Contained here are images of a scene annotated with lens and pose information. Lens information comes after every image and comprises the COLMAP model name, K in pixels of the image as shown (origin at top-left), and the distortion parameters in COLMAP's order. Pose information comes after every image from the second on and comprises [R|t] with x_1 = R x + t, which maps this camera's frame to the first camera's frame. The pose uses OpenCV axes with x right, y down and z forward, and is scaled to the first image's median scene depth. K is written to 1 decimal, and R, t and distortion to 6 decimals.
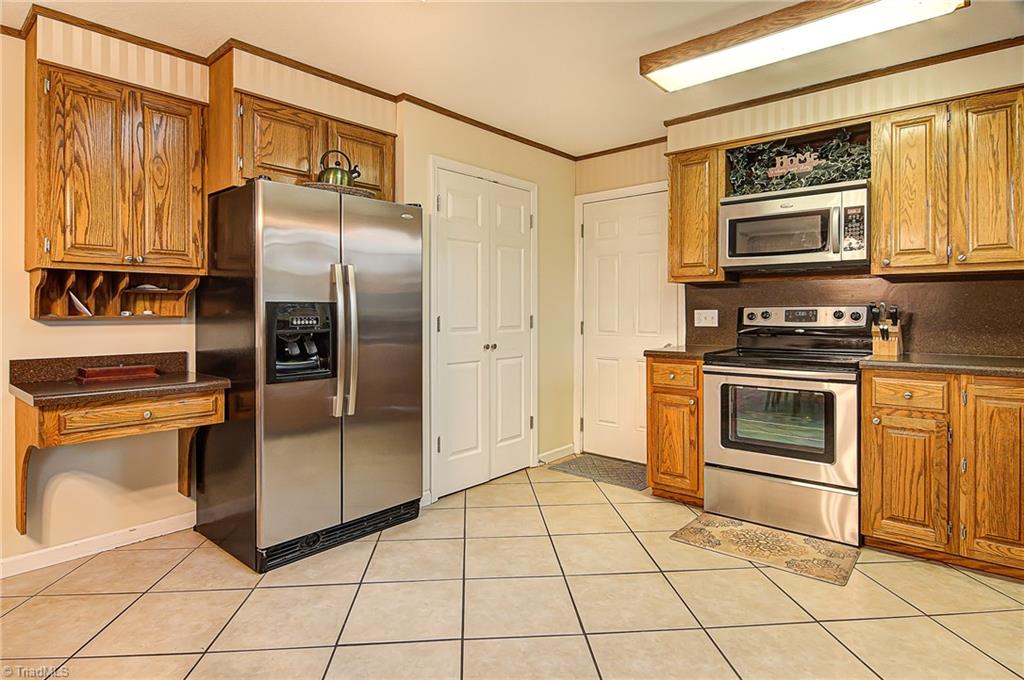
lens RADIAL K [[553.9, 0, 513.8], [0, 553.9, 313.5], [0, 0, 1]] dist [-0.001218, -0.000463]
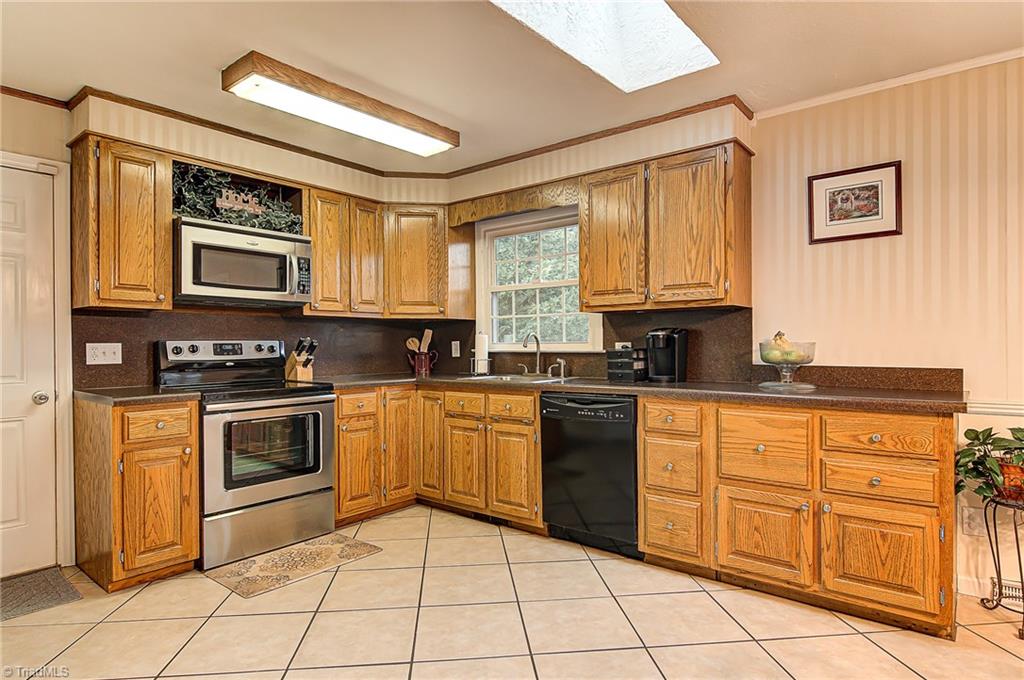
lens RADIAL K [[570.1, 0, 512.5], [0, 570.1, 348.3], [0, 0, 1]] dist [0.001874, -0.000263]
pose [[-0.026748, -0.004468, 0.999632, -0.614753], [0.007620, 0.999960, 0.004673, 0.001717], [-0.999613, 0.007743, -0.026713, 0.563214]]
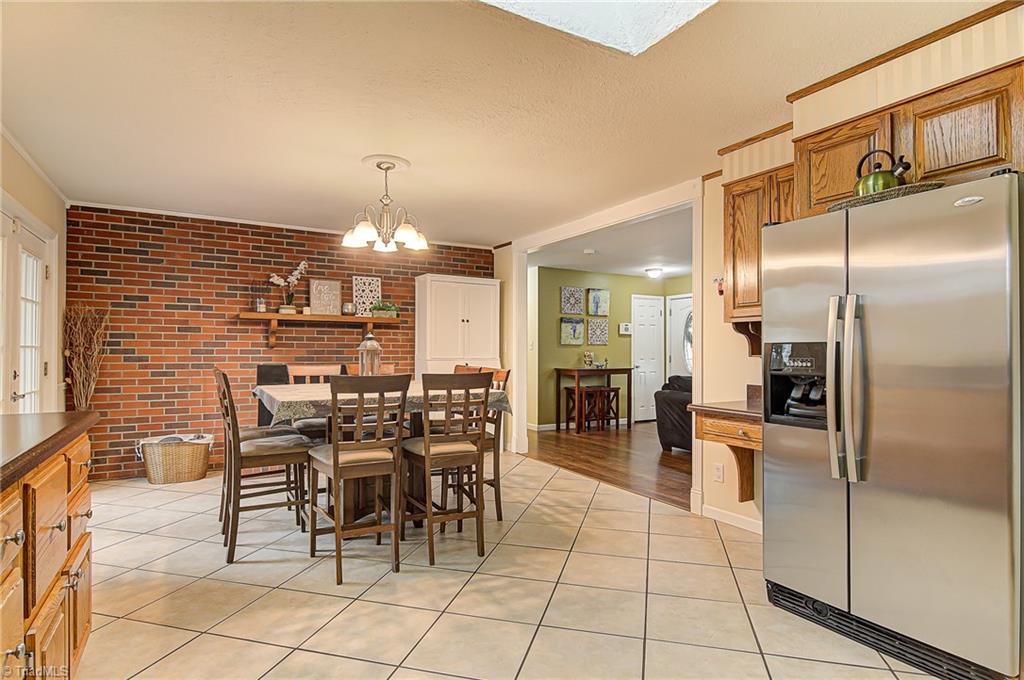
lens RADIAL K [[542.6, 0, 511.0], [0, 542.6, 345.9], [0, 0, 1]] dist [0.002061, 0.000351]
pose [[-0.331137, -0.008531, -0.943544, 0.555145], [-0.005461, 0.999960, -0.007125, -0.004223], [0.943567, 0.002793, -0.331170, 0.720406]]
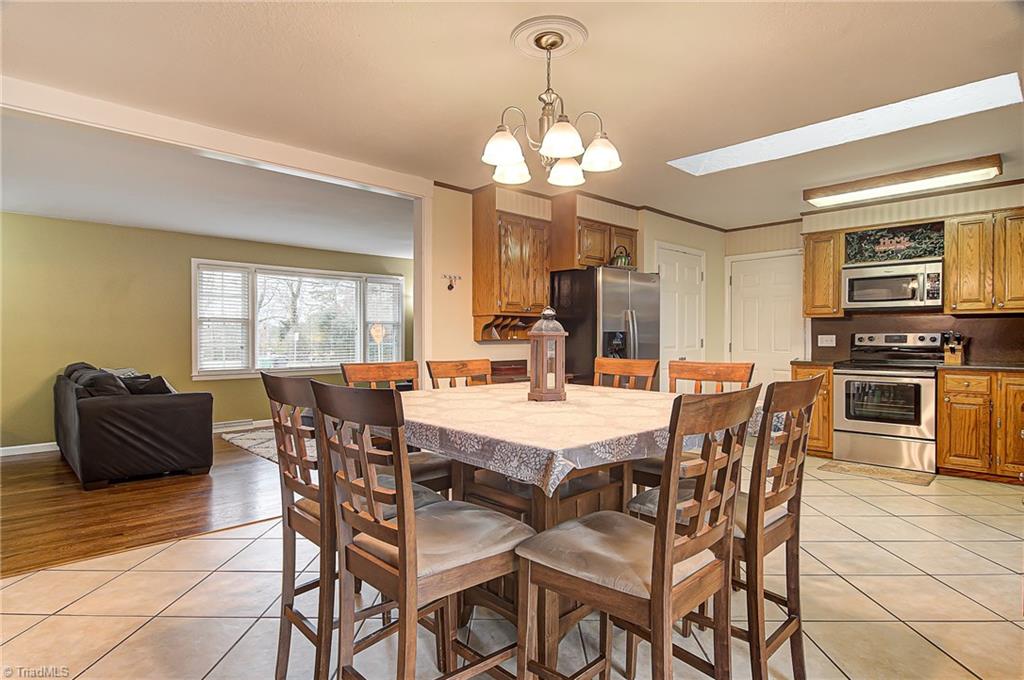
lens RADIAL K [[538.7, 0, 512.3], [0, 538.7, 343.6], [0, 0, 1]] dist [-0.004011, -0.002512]
pose [[0.995332, 0.000403, -0.096513, -0.469525], [0.000655, 0.999940, 0.010938, -0.000518], [0.096512, -0.010950, 0.995272, -0.700398]]
